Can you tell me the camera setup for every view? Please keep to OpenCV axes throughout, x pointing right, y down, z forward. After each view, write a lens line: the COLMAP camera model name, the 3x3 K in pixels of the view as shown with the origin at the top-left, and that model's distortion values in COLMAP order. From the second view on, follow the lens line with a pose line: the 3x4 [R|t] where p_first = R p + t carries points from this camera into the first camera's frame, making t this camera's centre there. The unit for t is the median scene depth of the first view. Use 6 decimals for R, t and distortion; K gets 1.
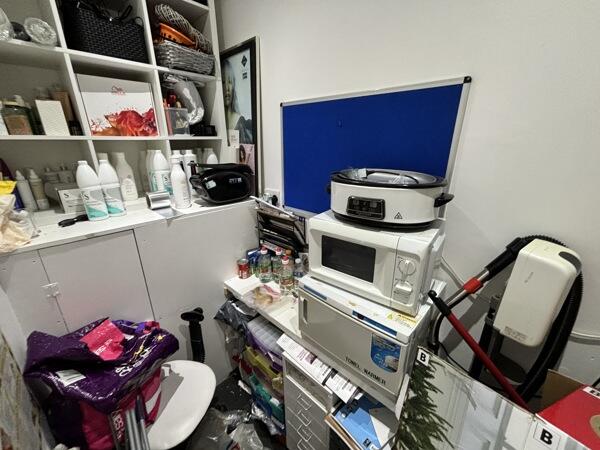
lens RADIAL K [[240.5, 0, 300.0], [0, 240.5, 225.0], [0, 0, 1]] dist [0.001088, 0.000087]
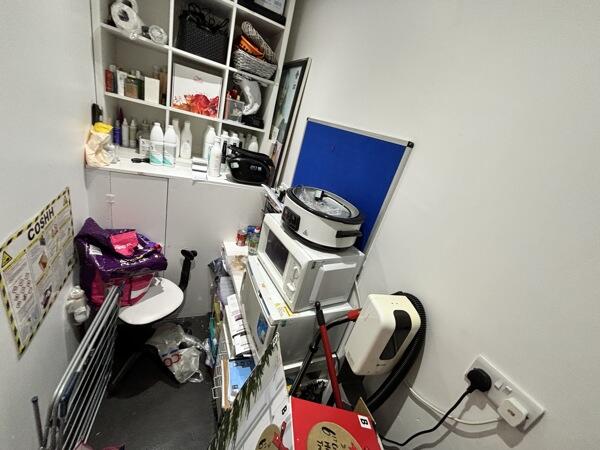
lens RADIAL K [[240.5, 0, 300.0], [0, 240.5, 225.0], [0, 0, 1]] dist [0.001088, 0.000087]
pose [[0.895038, 0.363137, -0.258917, 0.404028], [-0.358524, 0.931143, 0.066583, -0.086660], [0.265267, 0.033233, 0.963602, -0.129975]]
